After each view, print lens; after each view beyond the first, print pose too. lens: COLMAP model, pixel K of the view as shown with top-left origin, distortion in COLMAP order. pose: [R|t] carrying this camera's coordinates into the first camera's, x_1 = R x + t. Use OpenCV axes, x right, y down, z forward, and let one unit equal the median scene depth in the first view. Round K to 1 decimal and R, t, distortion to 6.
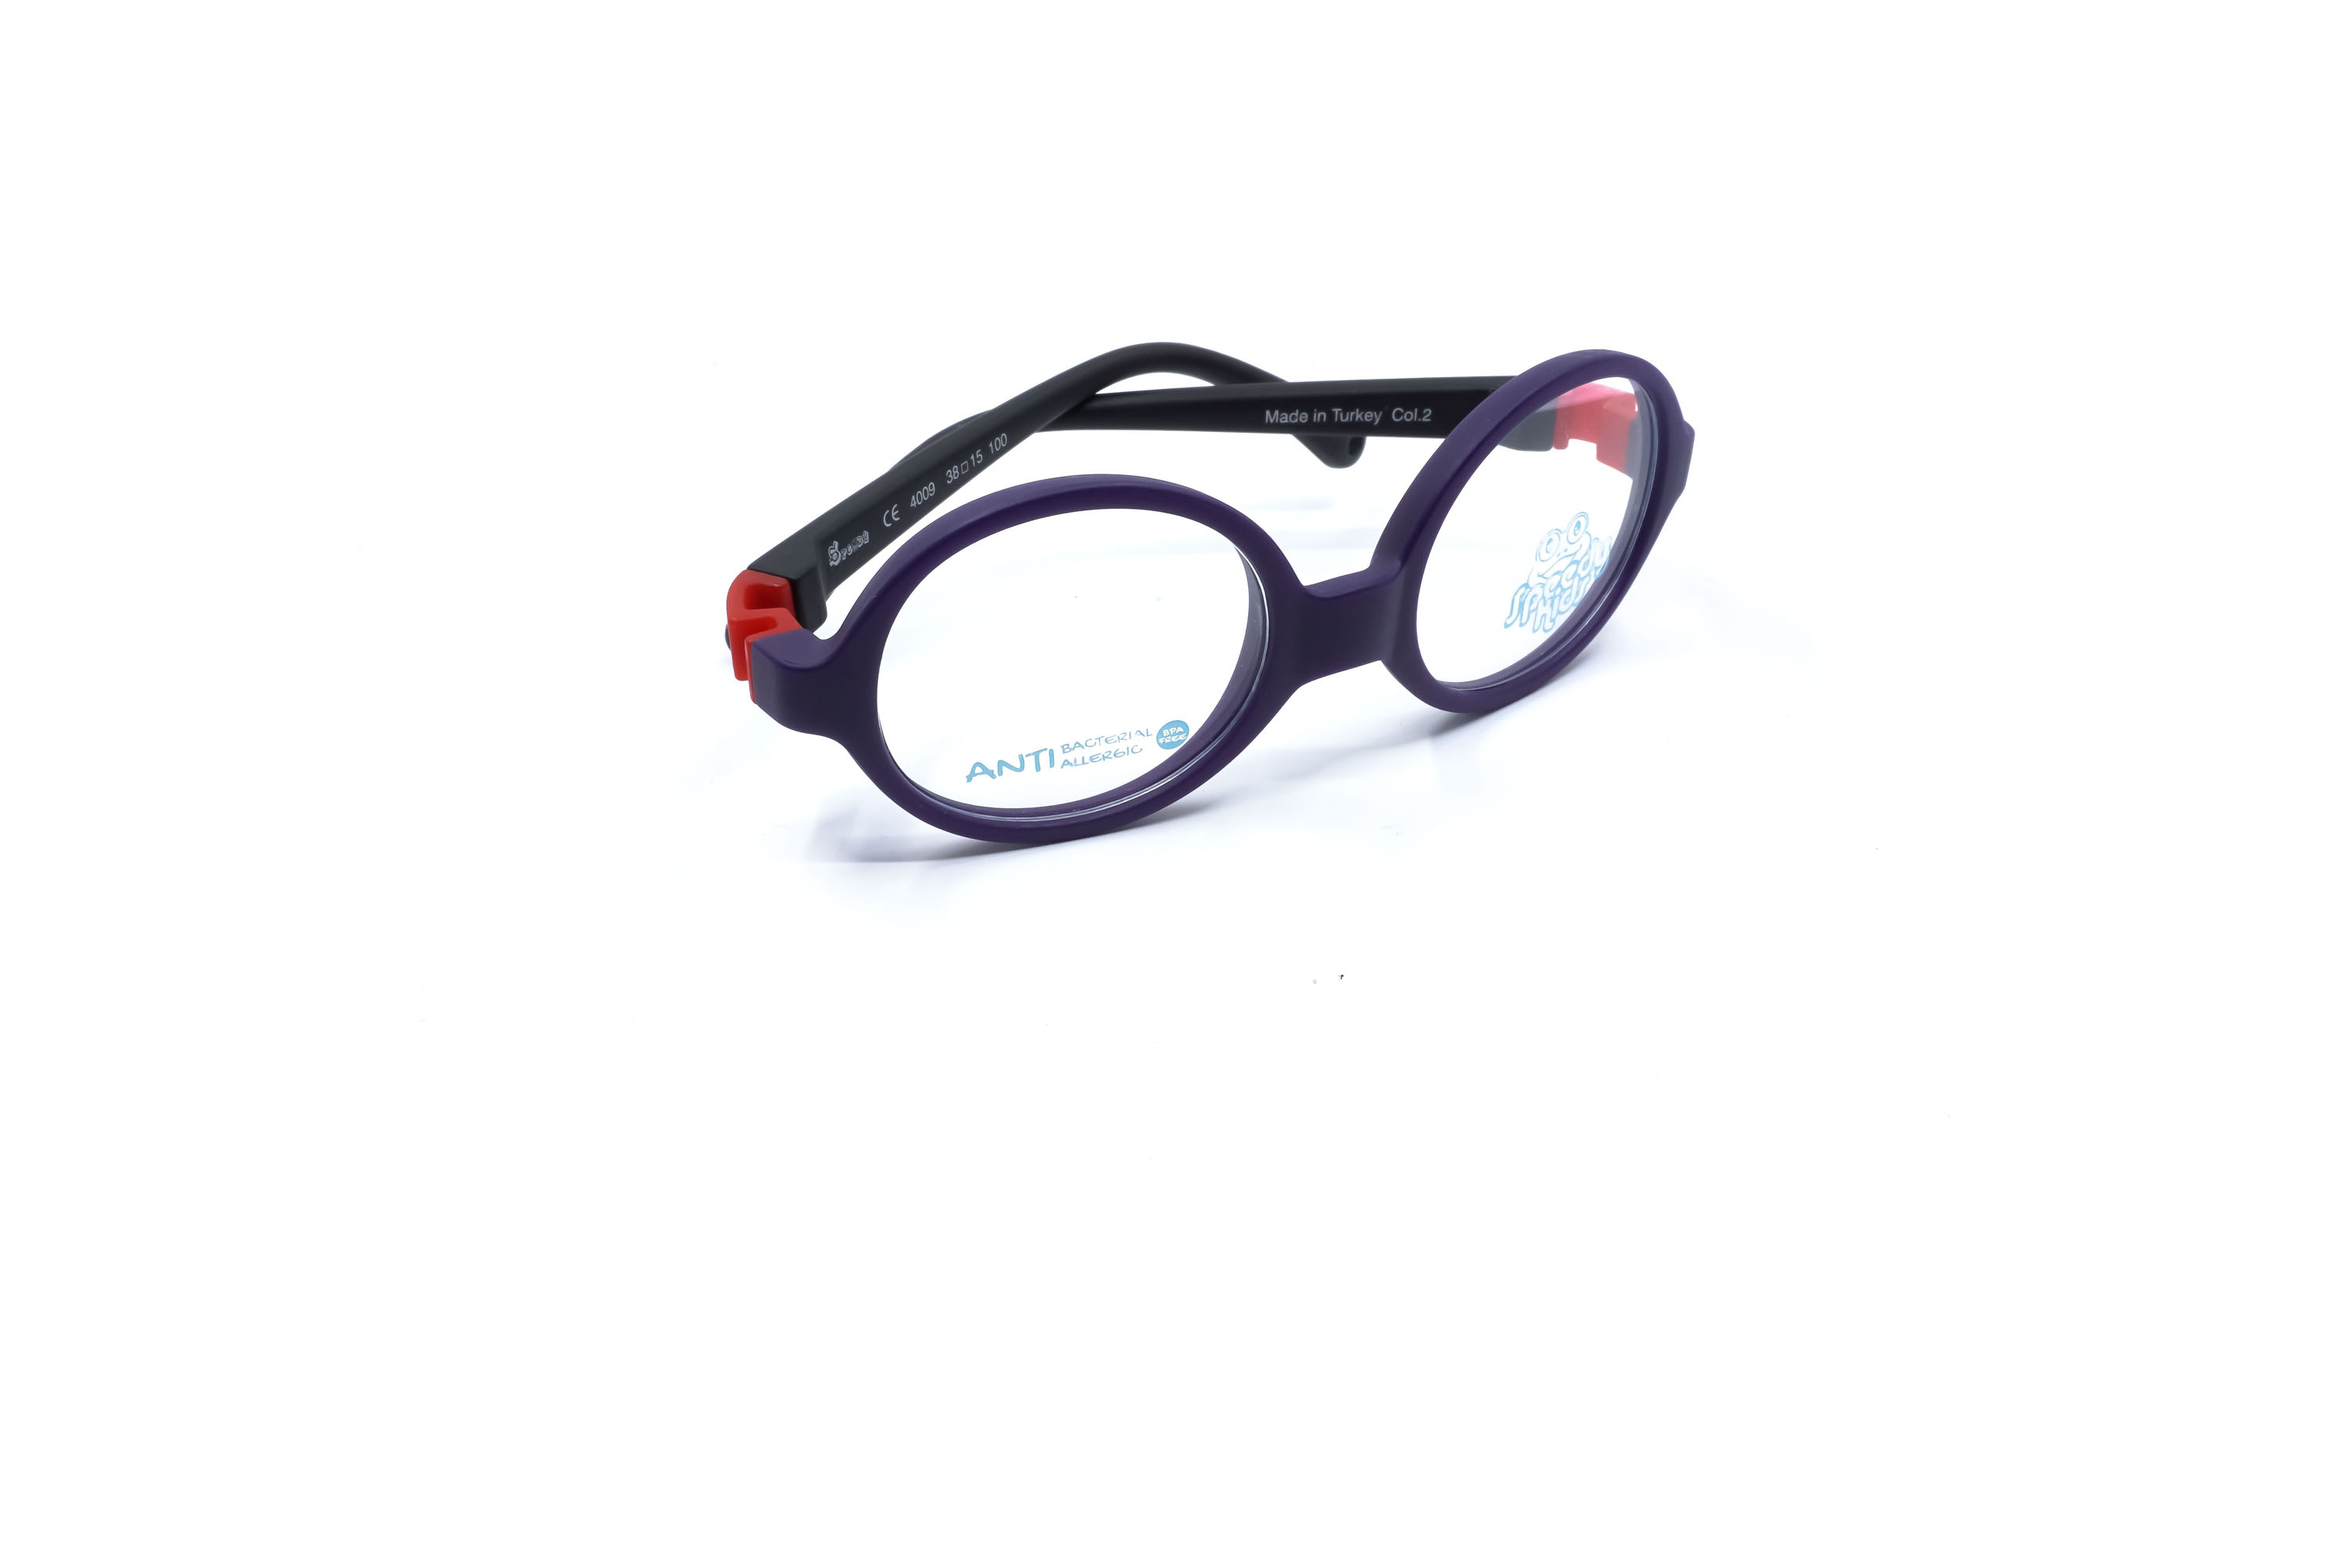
lens RADIAL K [[2413.9, 0, 1215.6], [0, 2413.9, 783.1], [0, 0, 1]] dist [0.006364, -0.001174]
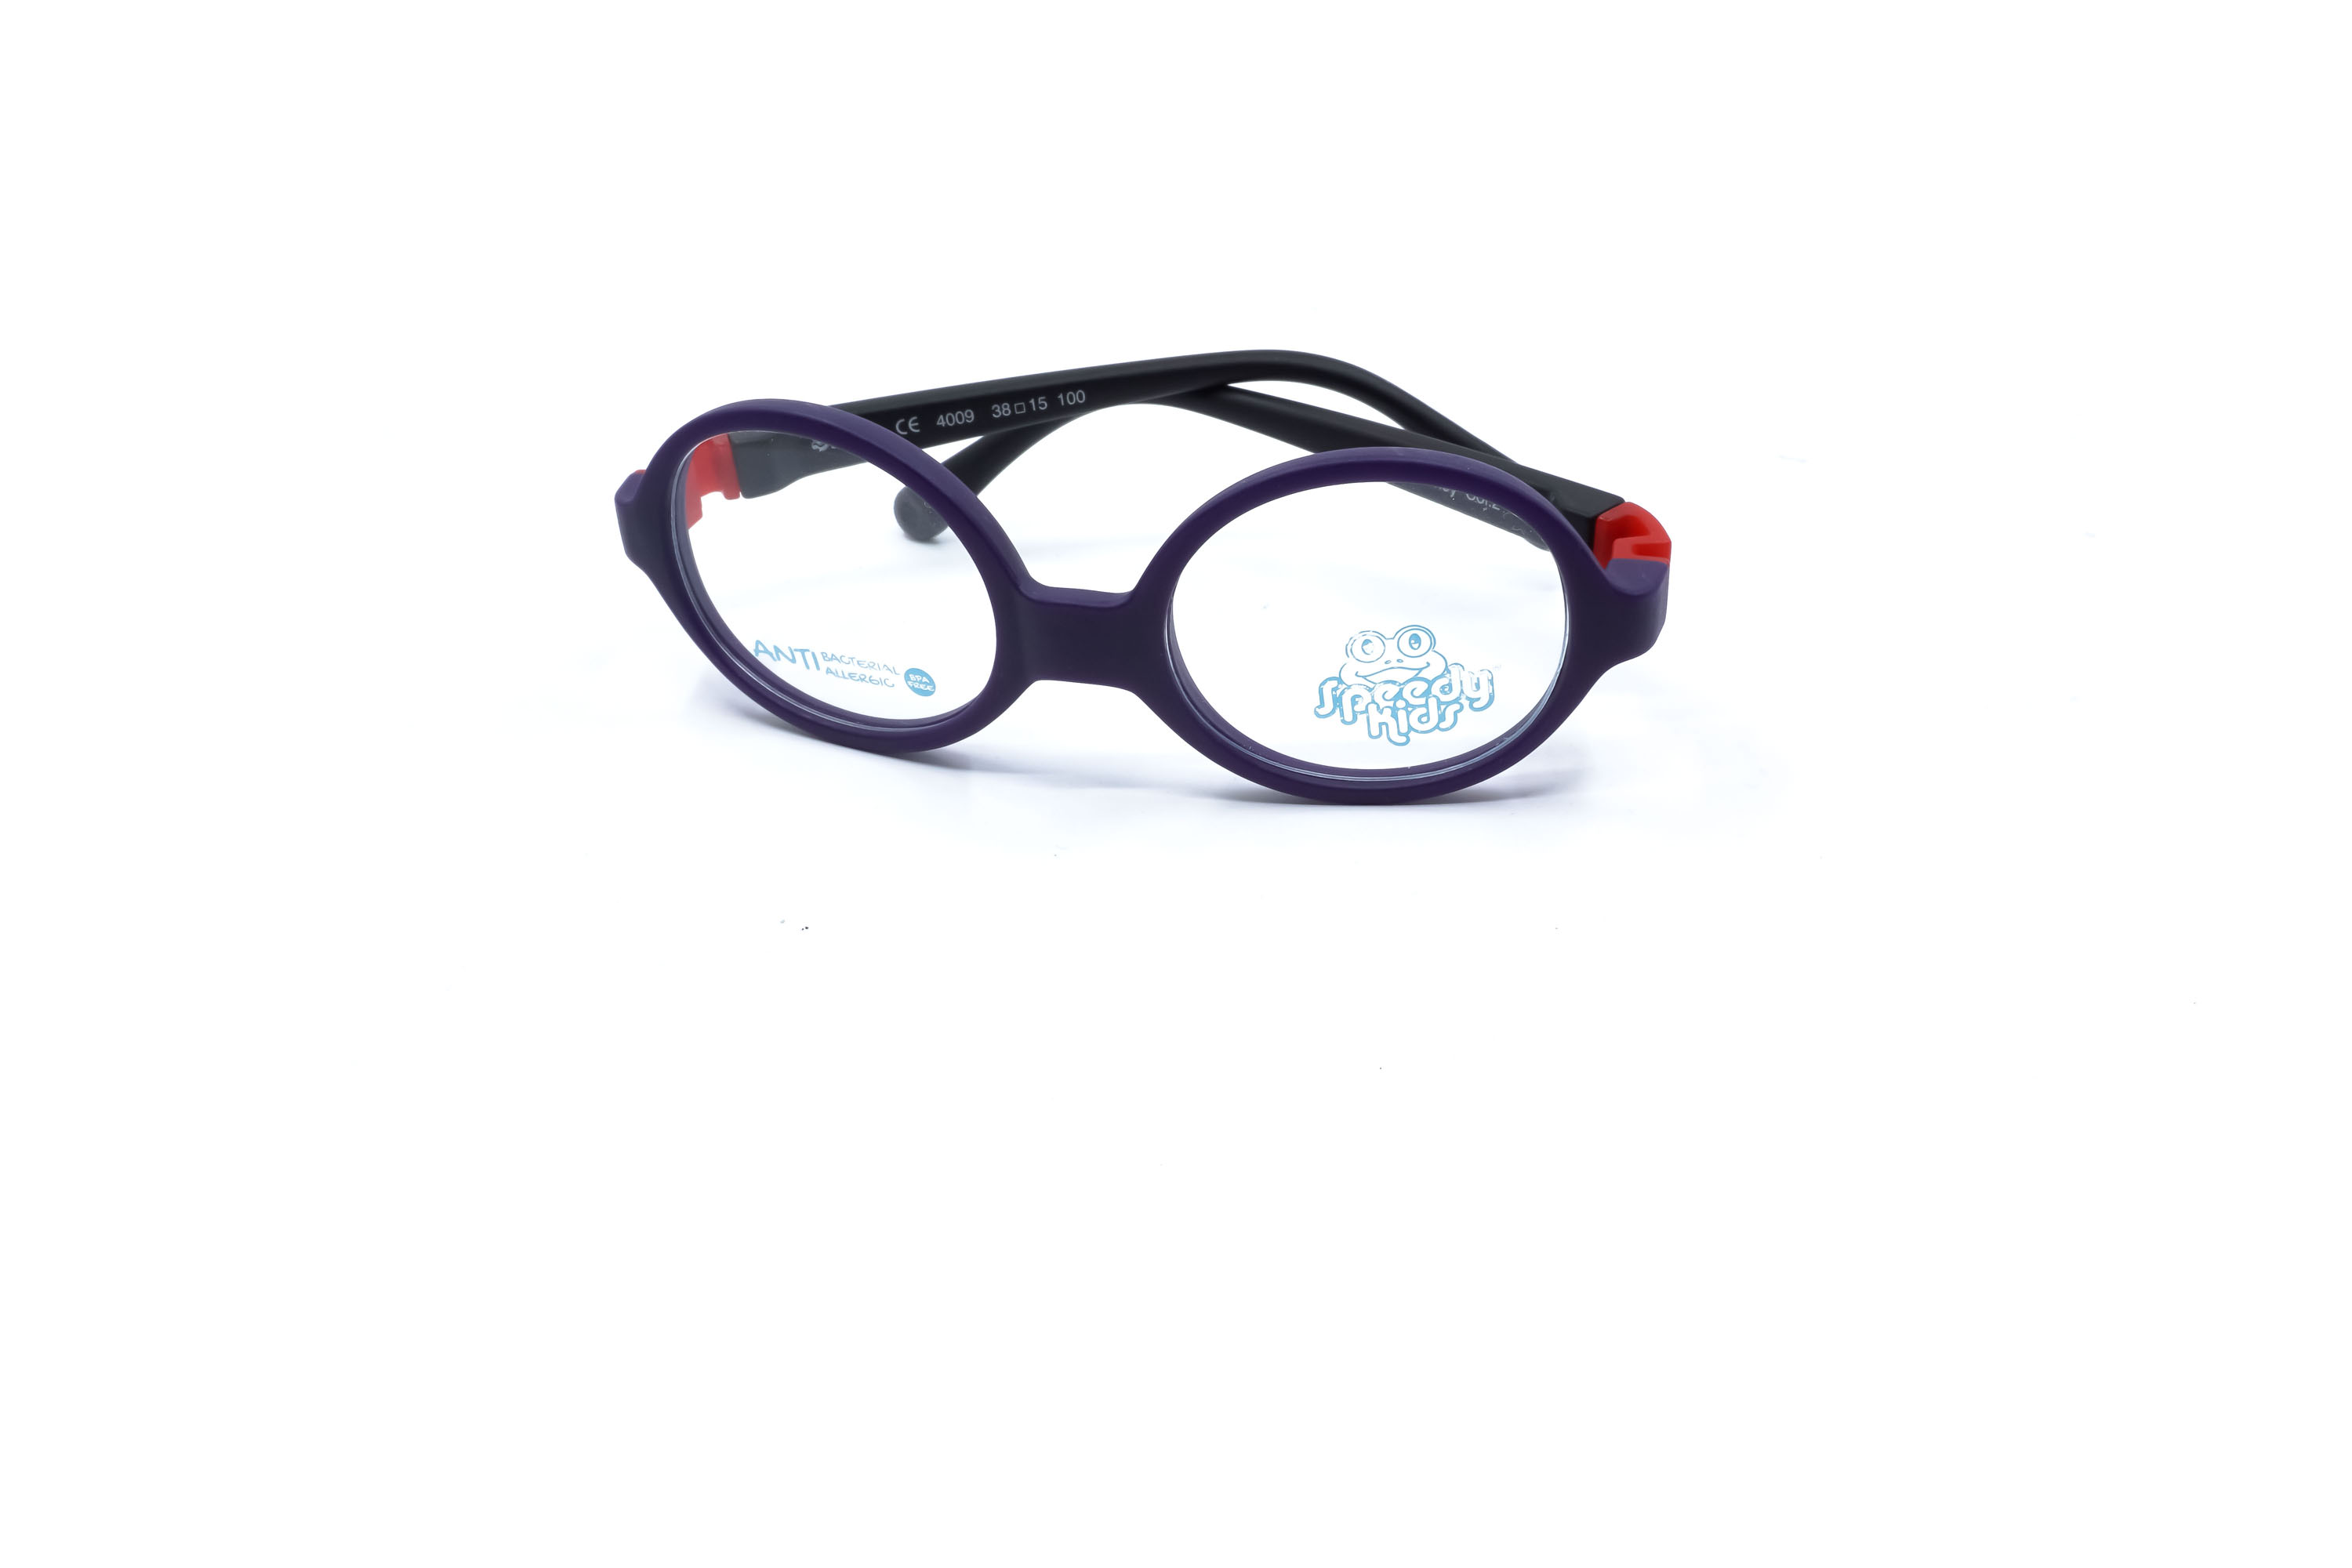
lens RADIAL K [[2413.9, 0, 1215.6], [0, 2413.9, 783.1], [0, 0, 1]] dist [0.006364, -0.001174]
pose [[0.700722, 0.352828, -0.620082, 0.685270], [-0.347906, 0.927793, 0.134766, -0.153682], [0.622857, 0.121296, 0.772876, 0.257795]]
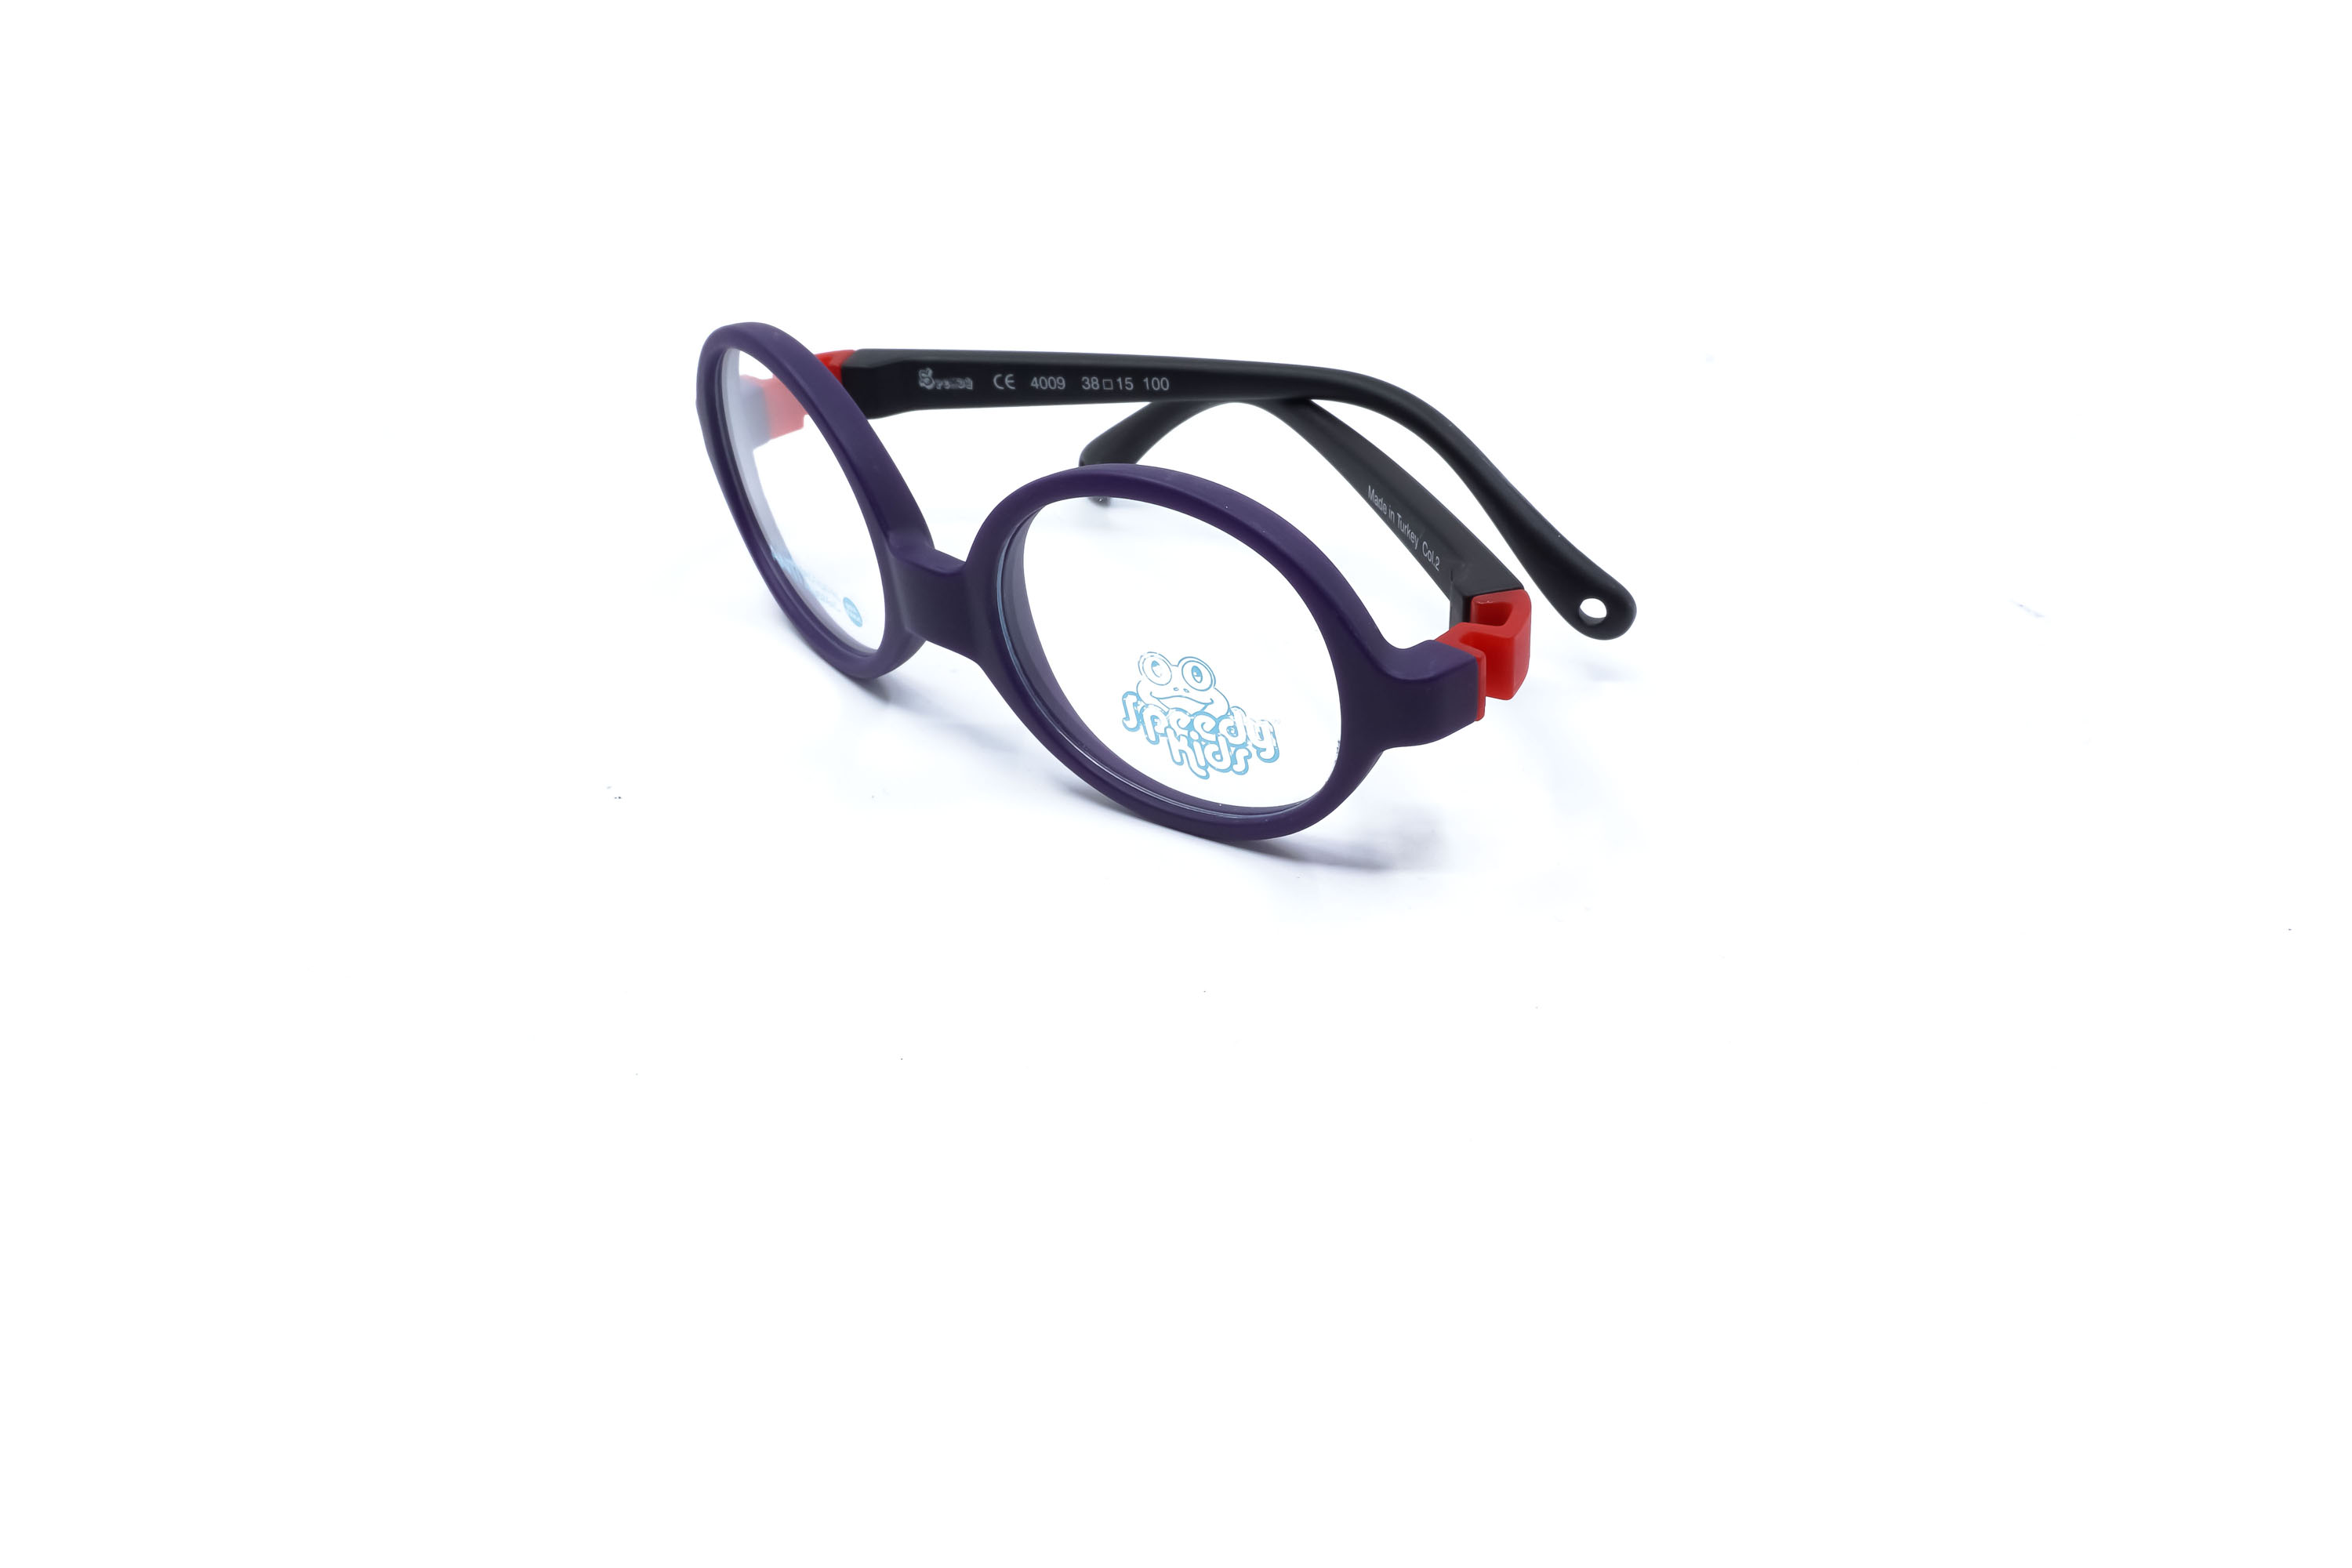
lens RADIAL K [[2413.9, 0, 1215.6], [0, 2413.9, 783.1], [0, 0, 1]] dist [0.006364, -0.001174]
pose [[0.252629, 0.482765, -0.838520, 0.922904], [-0.469330, 0.818992, 0.330123, -0.372127], [0.846114, 0.310144, 0.433477, 0.637263]]
